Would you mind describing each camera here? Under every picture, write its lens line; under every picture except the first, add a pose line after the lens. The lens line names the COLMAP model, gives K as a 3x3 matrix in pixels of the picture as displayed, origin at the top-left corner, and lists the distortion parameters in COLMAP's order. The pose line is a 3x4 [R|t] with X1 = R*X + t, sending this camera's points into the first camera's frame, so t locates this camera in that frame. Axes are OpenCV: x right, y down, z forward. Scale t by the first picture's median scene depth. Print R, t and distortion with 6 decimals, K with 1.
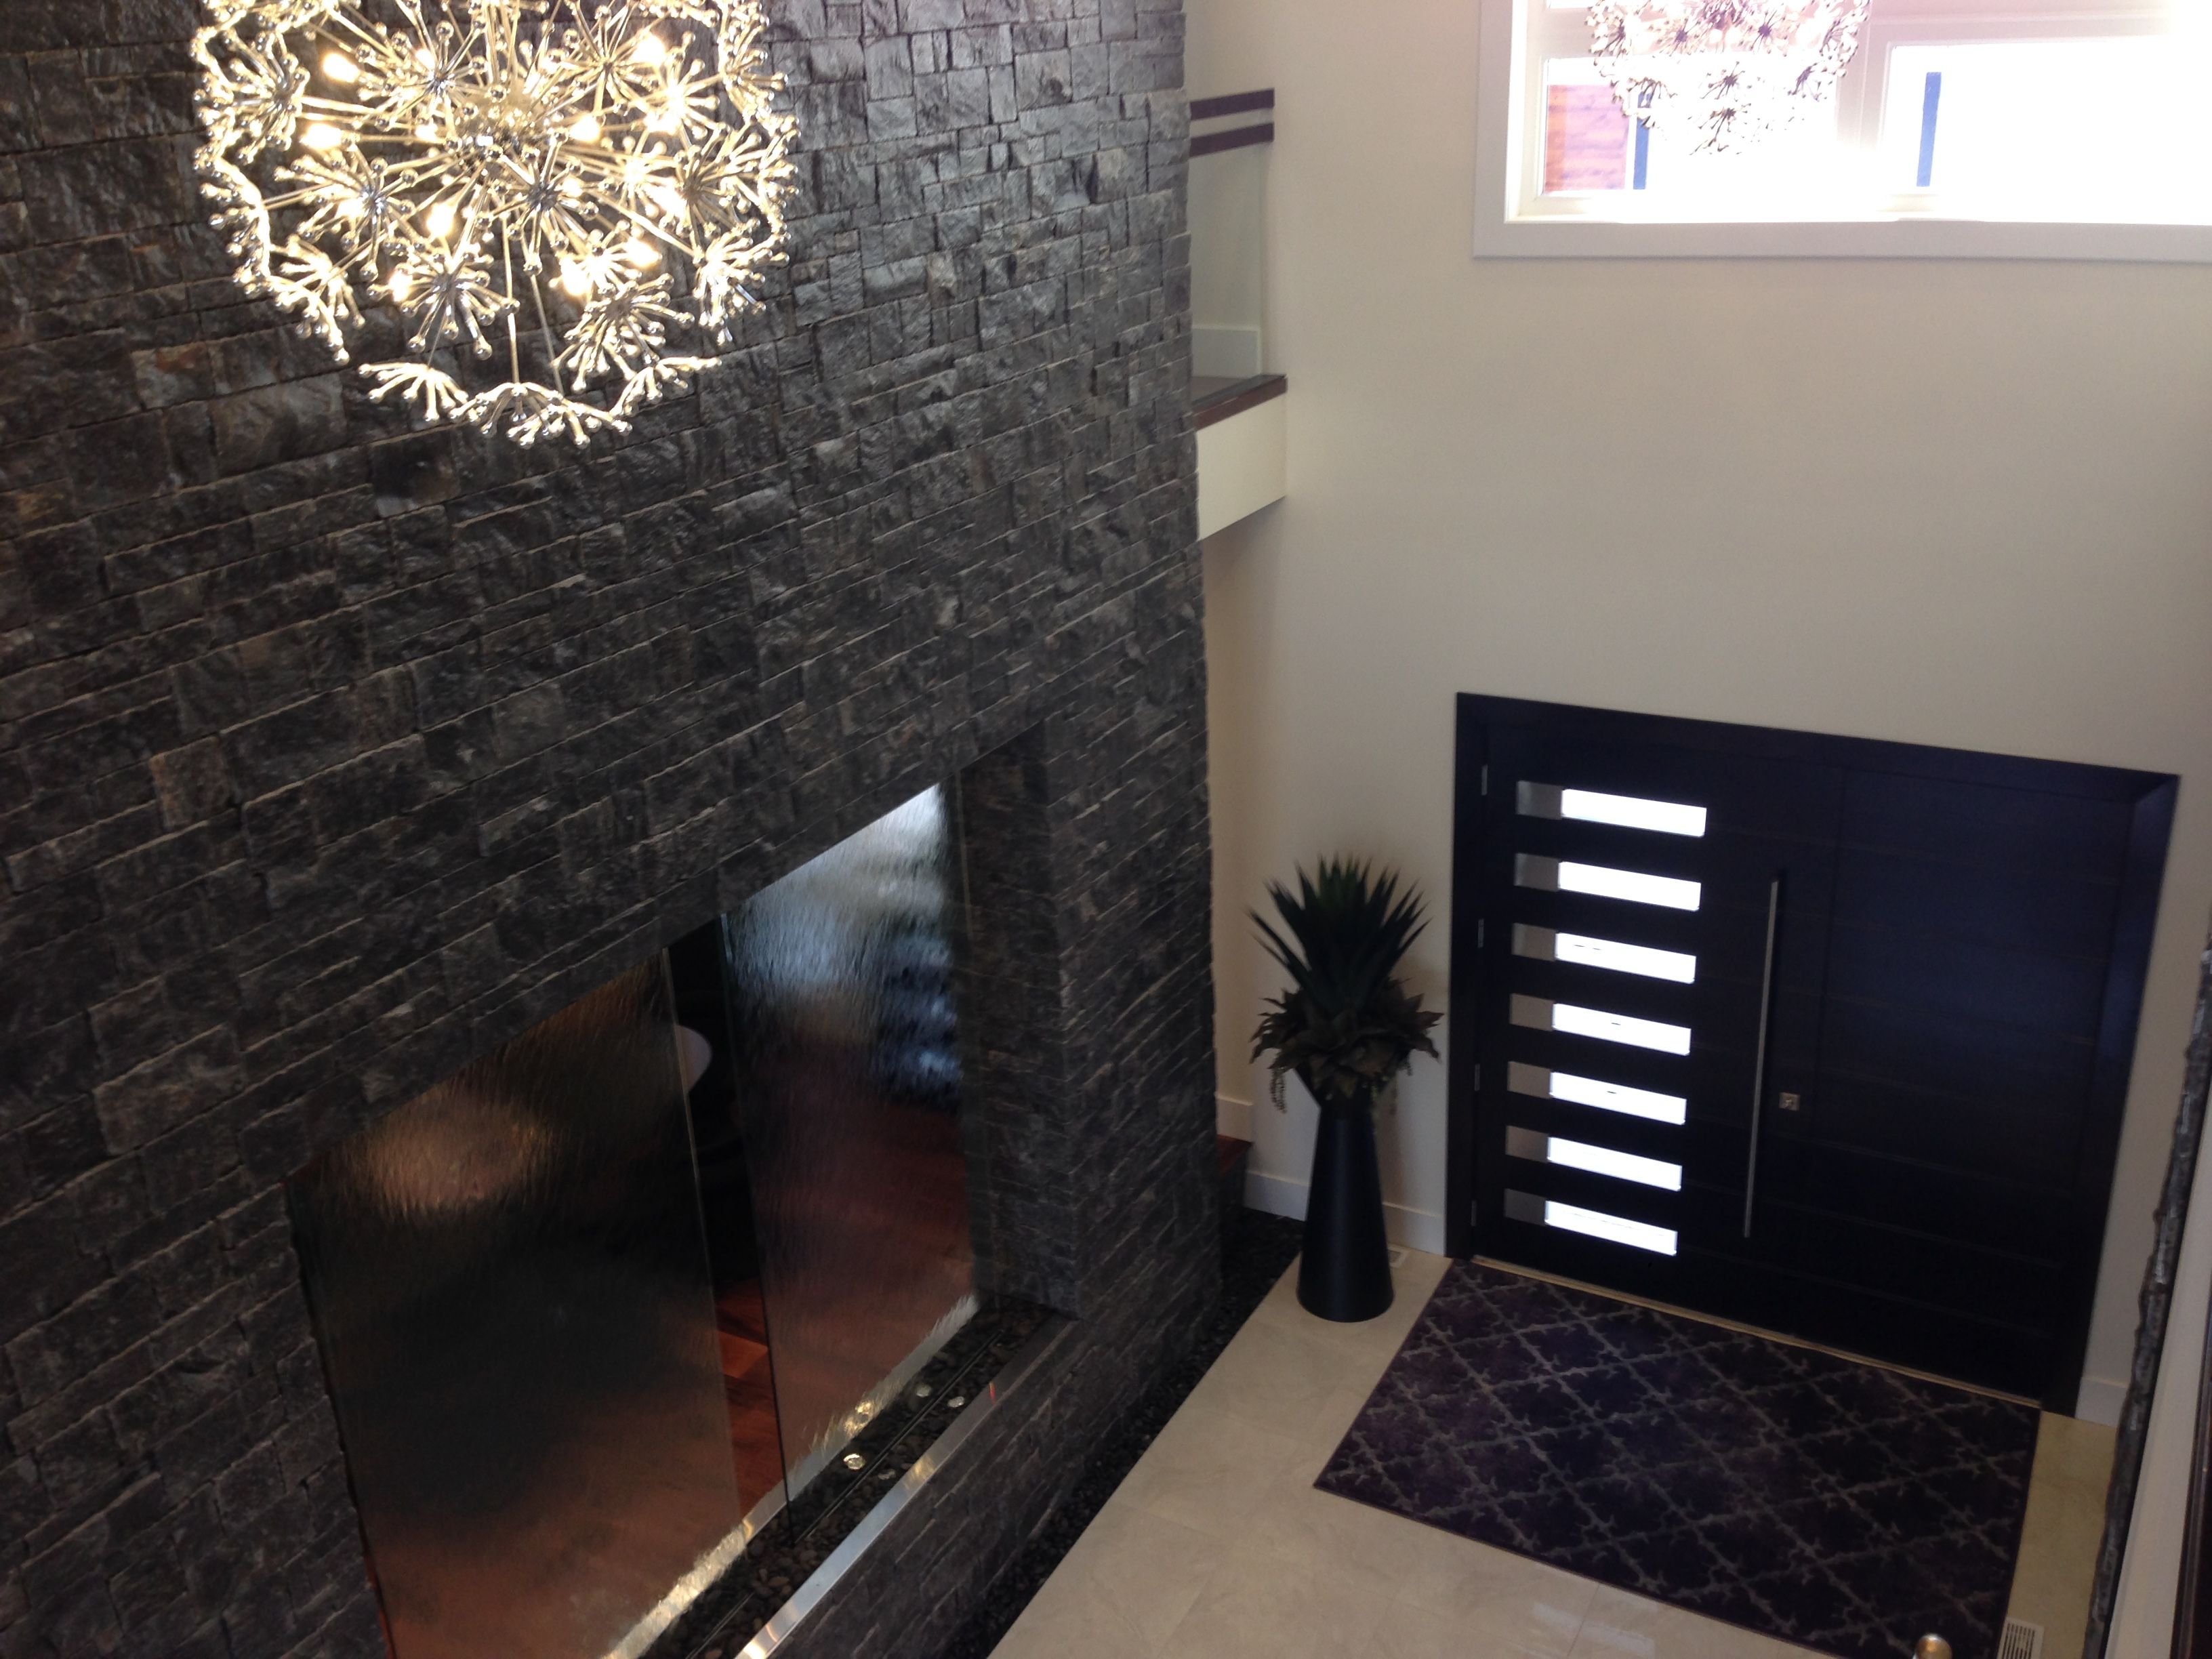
lens RADIAL K [[2017.3, 0, 1106.0], [0, 2017.3, 829.5], [0, 0, 1]] dist [0.133720, -0.226458]
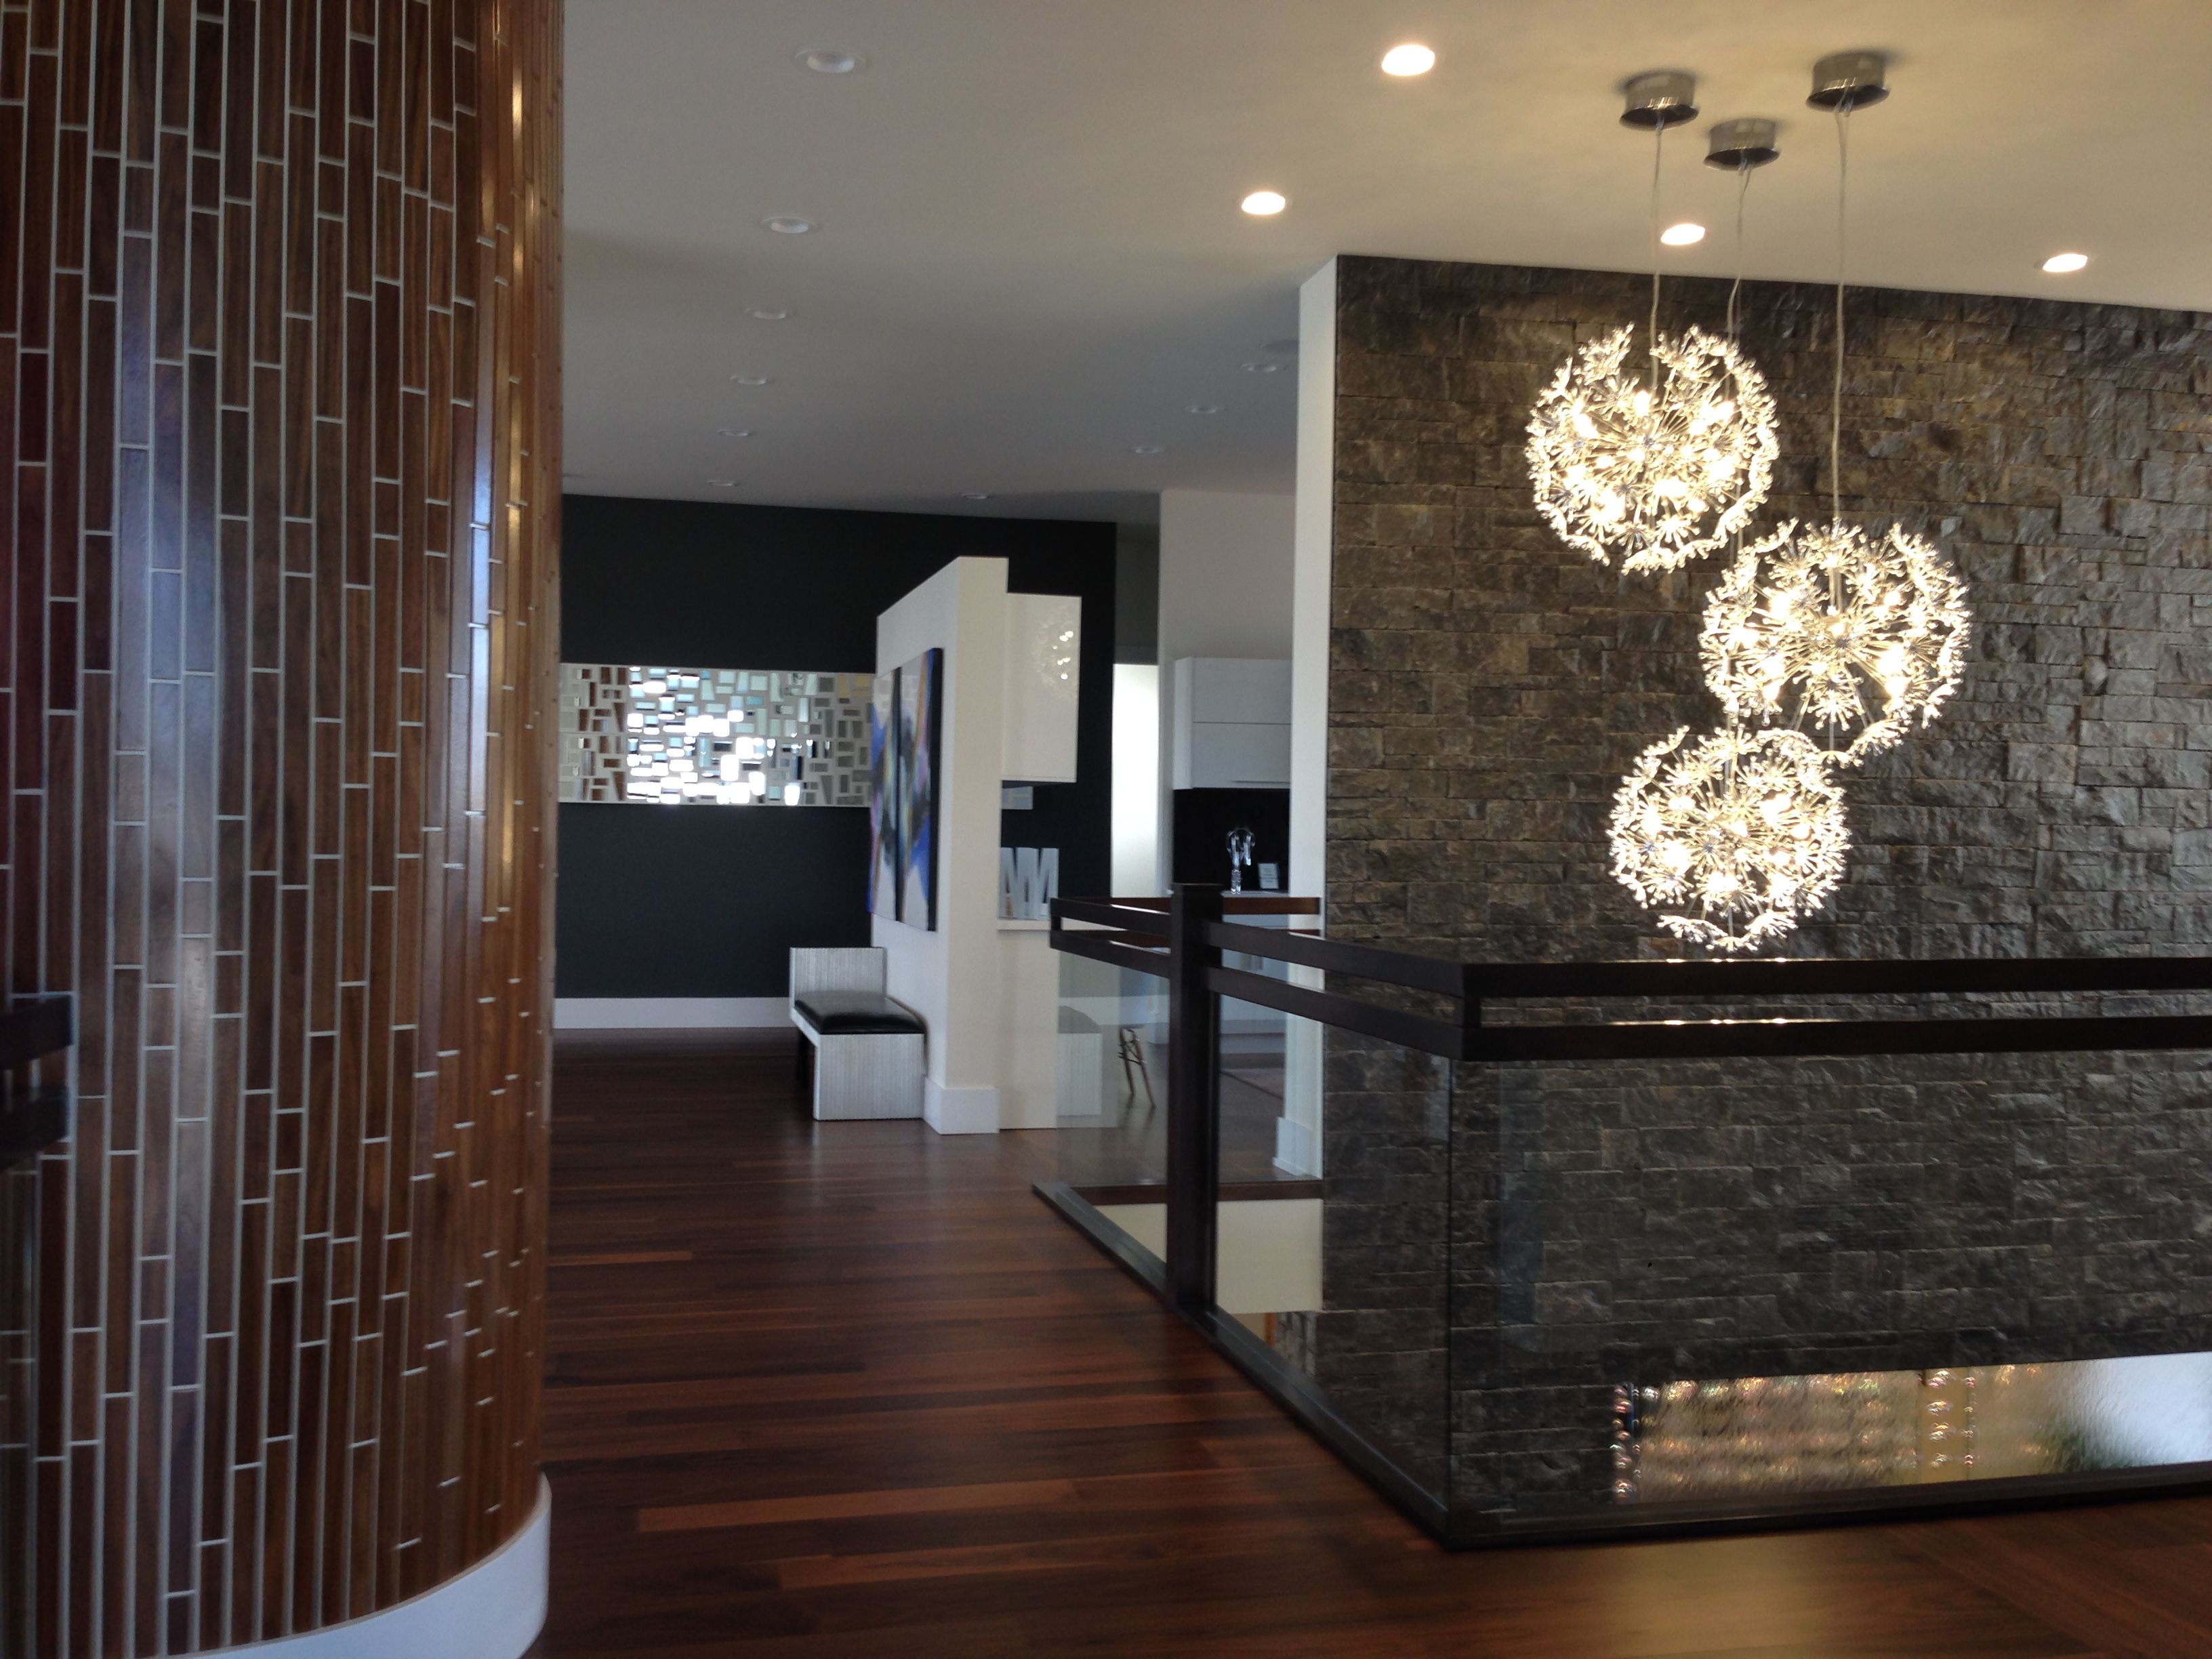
lens RADIAL K [[2017.3, 0, 1106.0], [0, 2017.3, 829.5], [0, 0, 1]] dist [0.133720, -0.226458]
pose [[0.670350, 0.055487, -0.739968, 0.501132], [-0.319405, 0.921669, -0.220243, 0.216024], [0.669785, 0.383989, 0.635563, -0.529902]]
